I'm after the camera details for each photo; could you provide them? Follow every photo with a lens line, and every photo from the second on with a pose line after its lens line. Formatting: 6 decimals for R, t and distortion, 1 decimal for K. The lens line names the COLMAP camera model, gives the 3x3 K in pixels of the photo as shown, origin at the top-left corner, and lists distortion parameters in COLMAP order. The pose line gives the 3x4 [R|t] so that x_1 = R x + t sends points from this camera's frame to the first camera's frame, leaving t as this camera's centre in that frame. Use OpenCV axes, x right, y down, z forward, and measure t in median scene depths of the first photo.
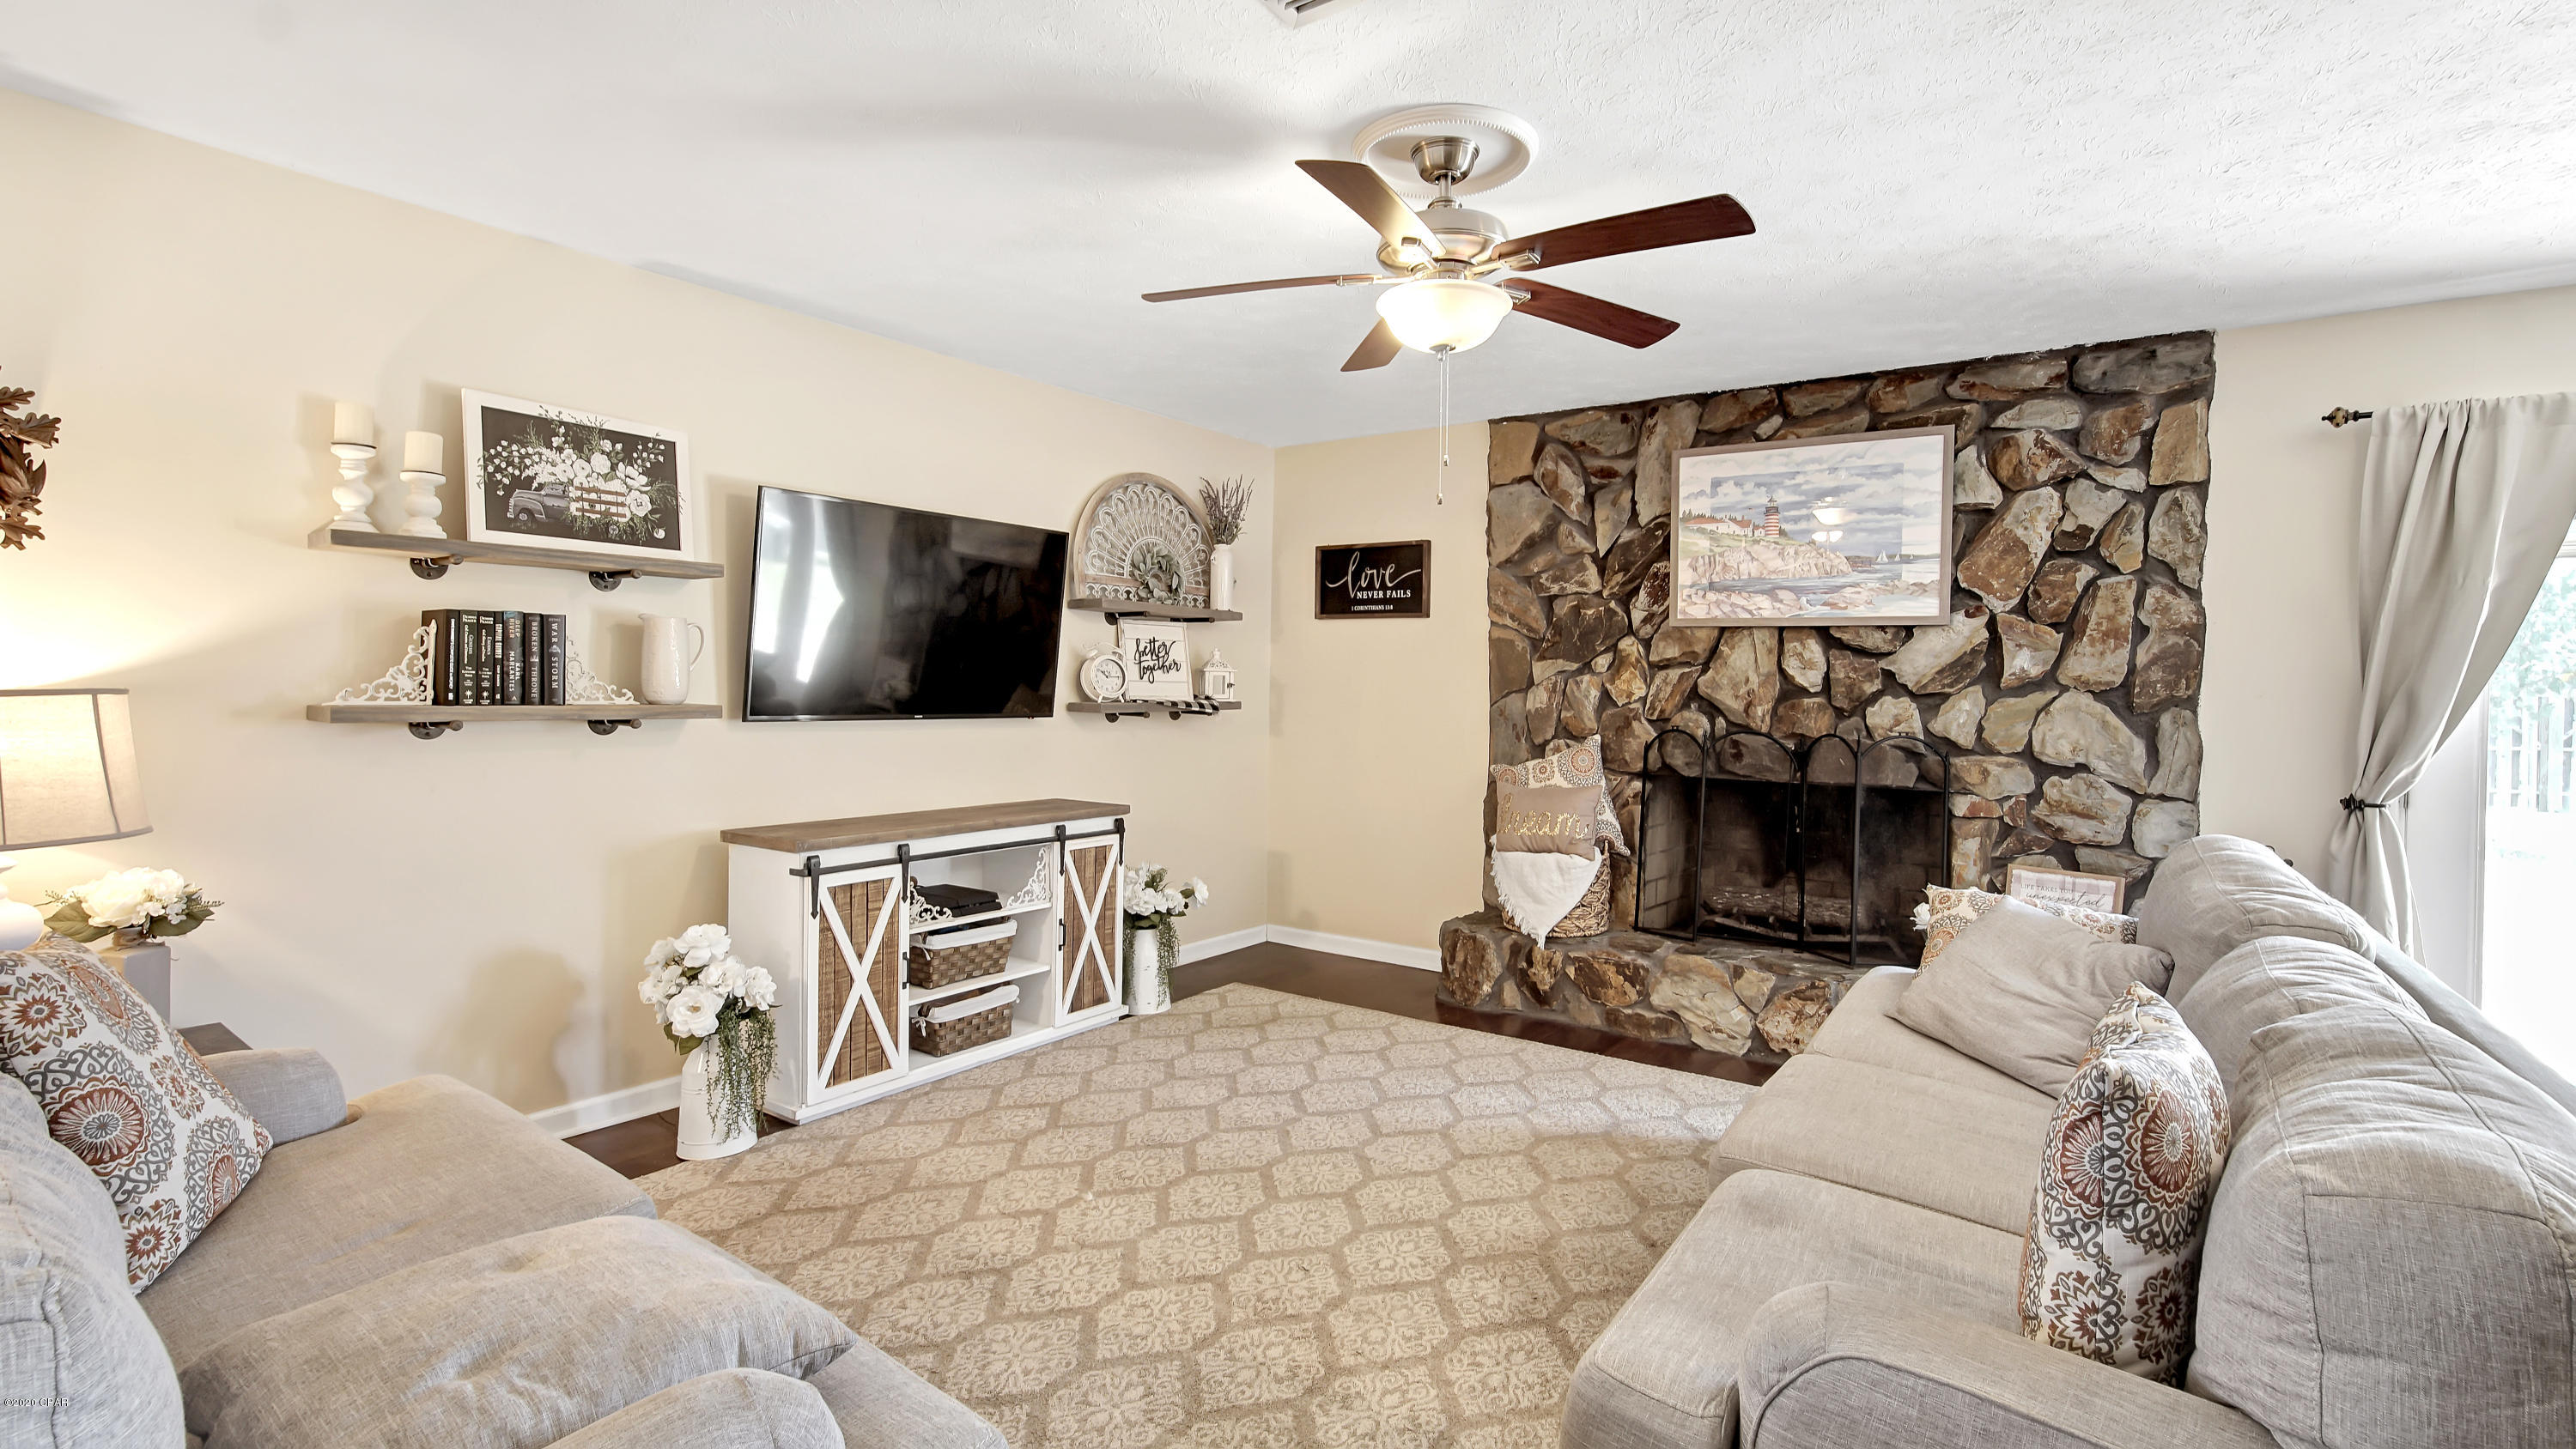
lens RADIAL K [[1167.2, 0, 1288.0], [0, 1167.2, 706.5], [0, 0, 1]] dist [-0.002205, 0.000006]
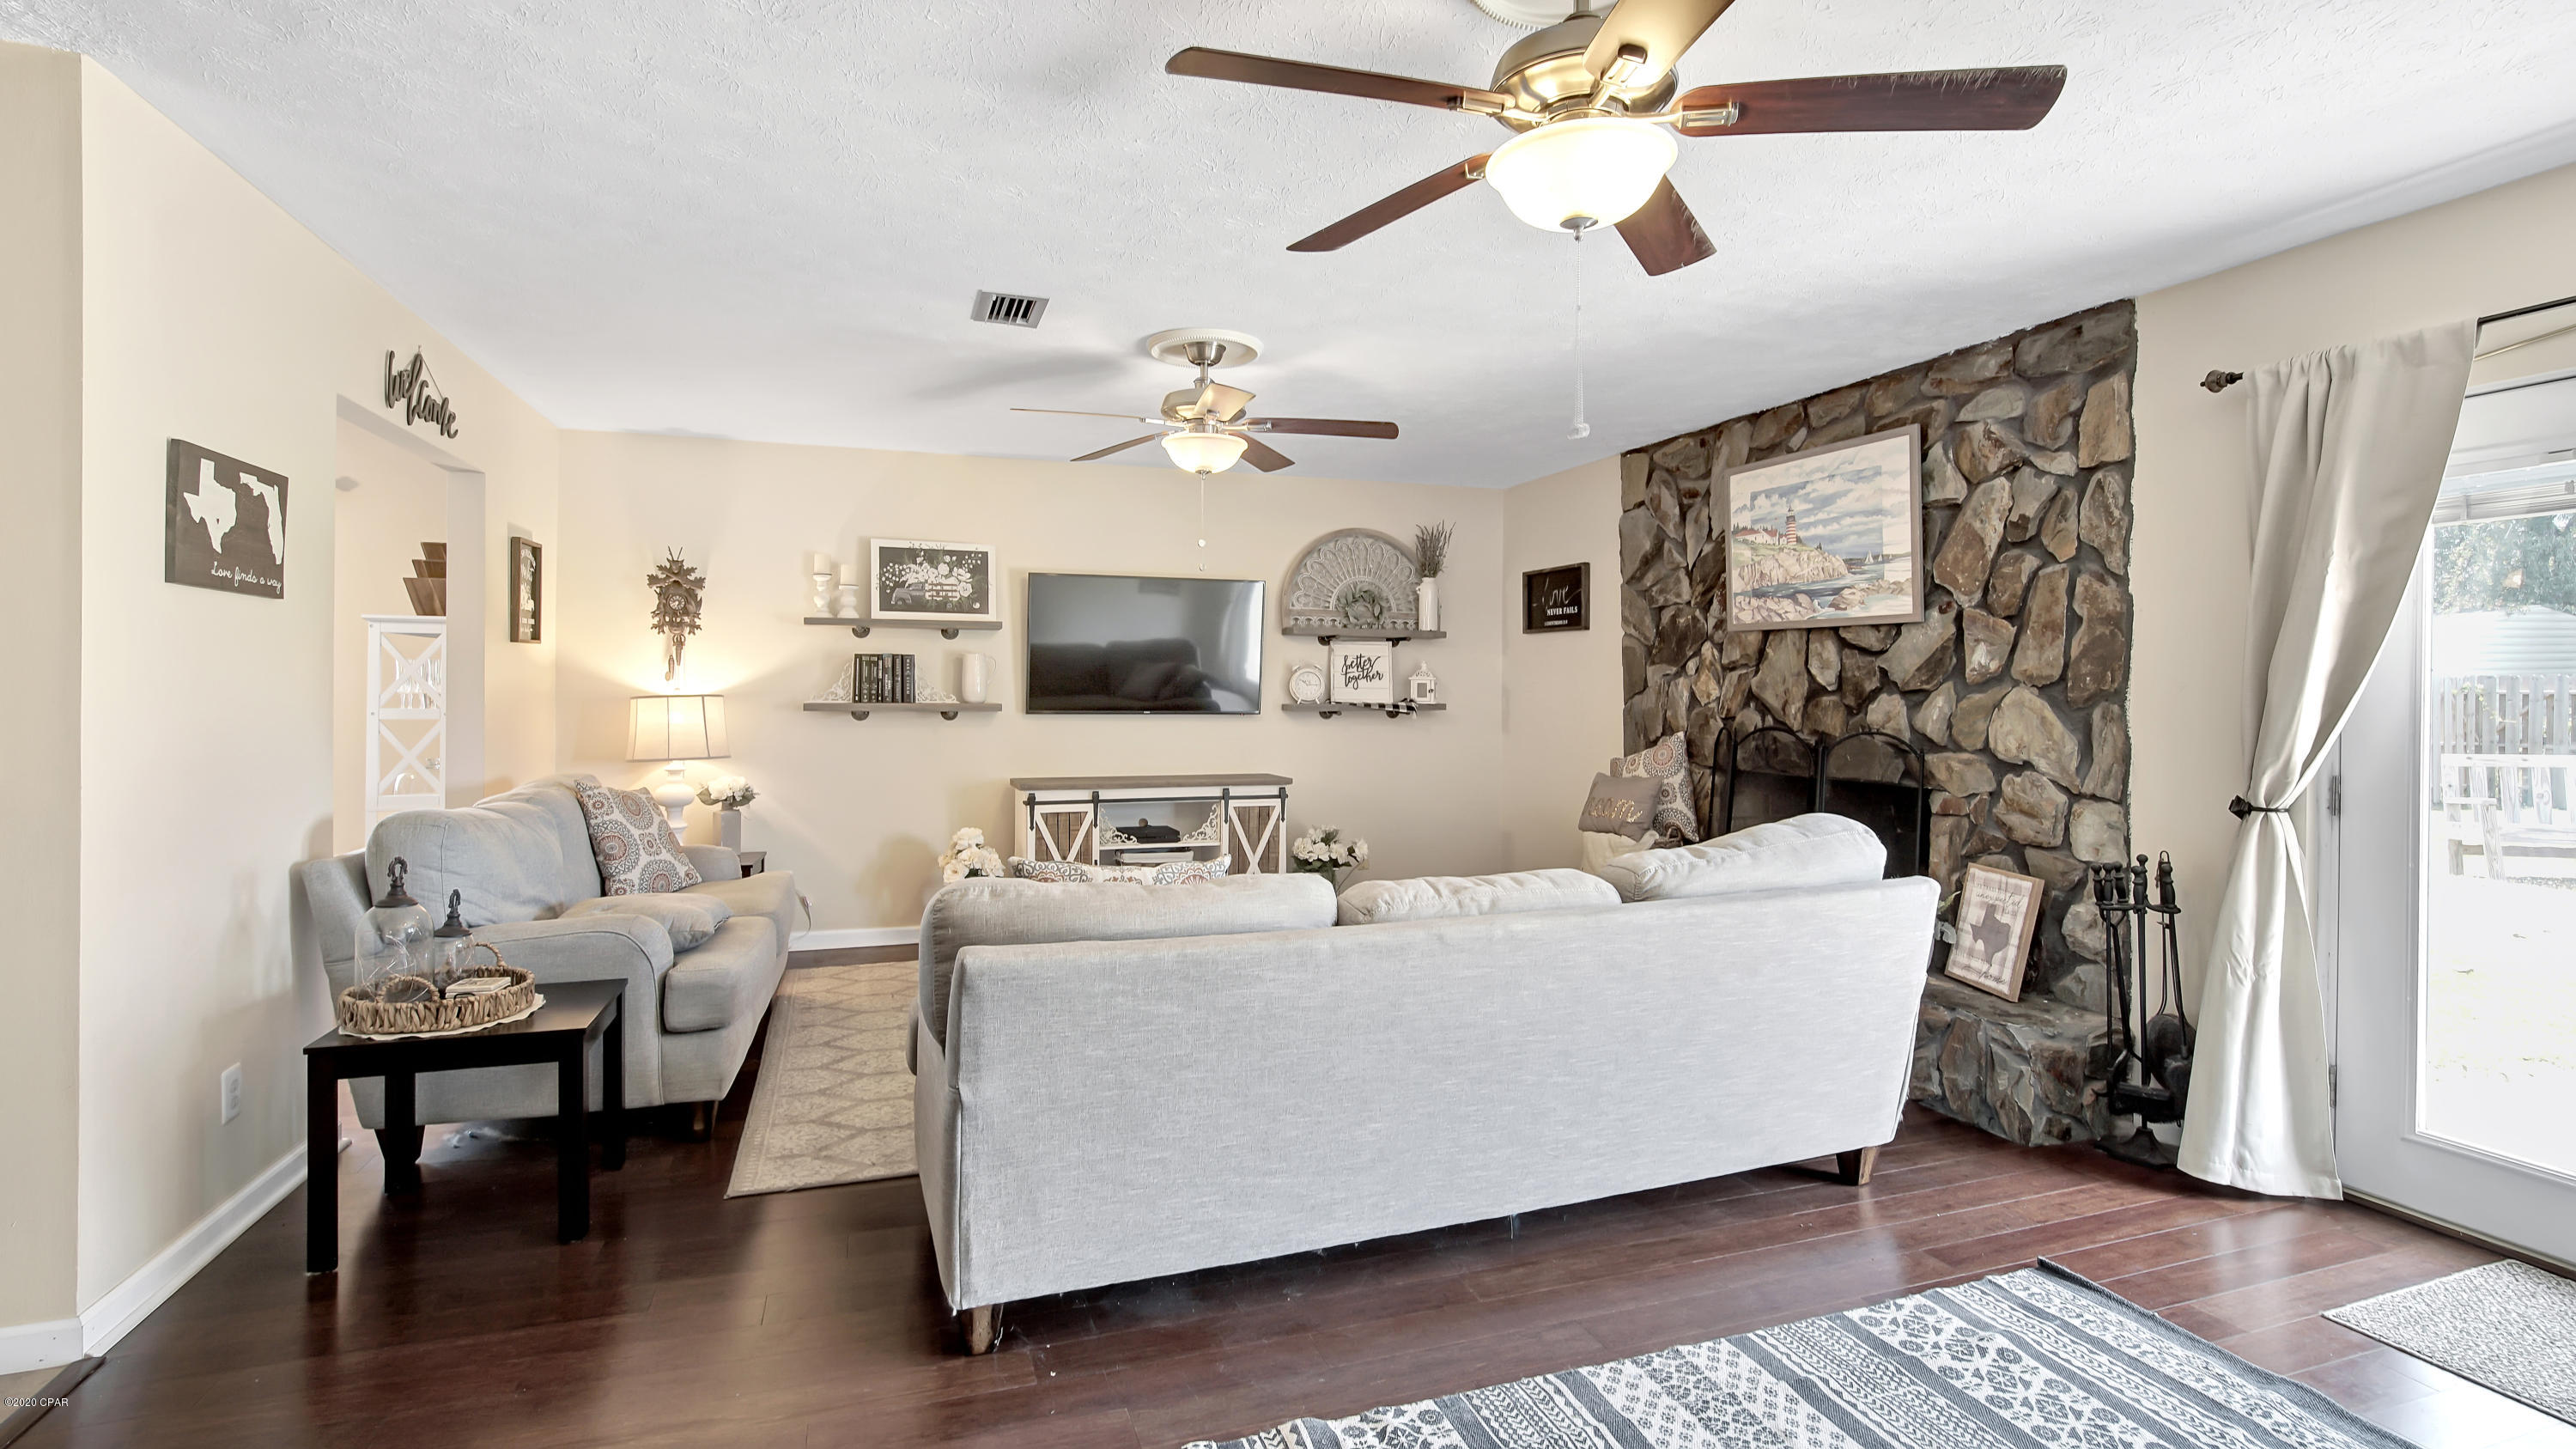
lens RADIAL K [[1167.5, 0, 1288.0], [0, 1167.5, 706.5], [0, 0, 1]] dist [-0.002205, 0.000006]
pose [[0.820941, -0.002580, -0.571007, 0.699806], [-0.004038, 0.999939, -0.010324, 0.015763], [0.570998, 0.010782, 0.820881, -0.137450]]
